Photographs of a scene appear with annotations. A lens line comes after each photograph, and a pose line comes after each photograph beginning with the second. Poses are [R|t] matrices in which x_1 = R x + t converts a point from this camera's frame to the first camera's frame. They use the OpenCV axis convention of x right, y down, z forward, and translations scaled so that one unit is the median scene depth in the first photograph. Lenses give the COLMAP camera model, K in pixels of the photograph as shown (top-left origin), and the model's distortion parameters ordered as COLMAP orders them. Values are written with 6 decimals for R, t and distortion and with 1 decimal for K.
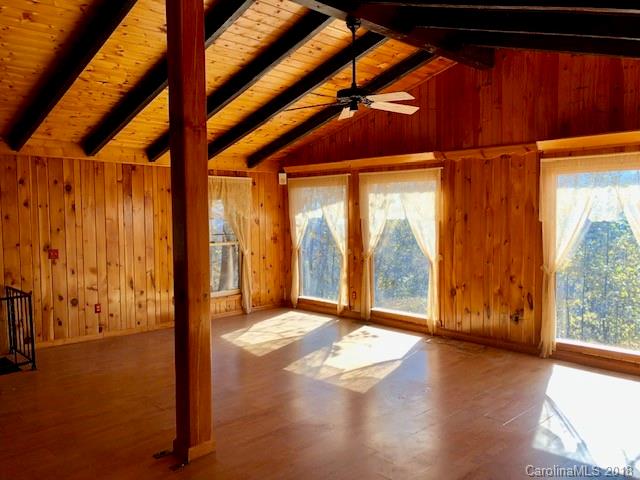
lens RADIAL K [[519.8, 0, 320.3], [0, 519.8, 245.5], [0, 0, 1]] dist [0.014064, -0.006387]
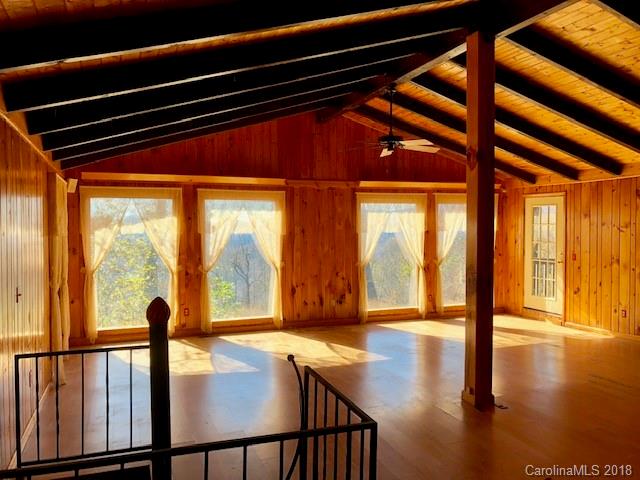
lens RADIAL K [[519.8, 0, 319.9], [0, 519.8, 234.7], [0, 0, 1]] dist [0.014064, -0.006387]
pose [[0.387831, -0.004550, 0.921719, -0.929052], [0.063762, 0.997725, -0.021904, -0.014762], [-0.919522, 0.067266, 0.387239, 0.471826]]
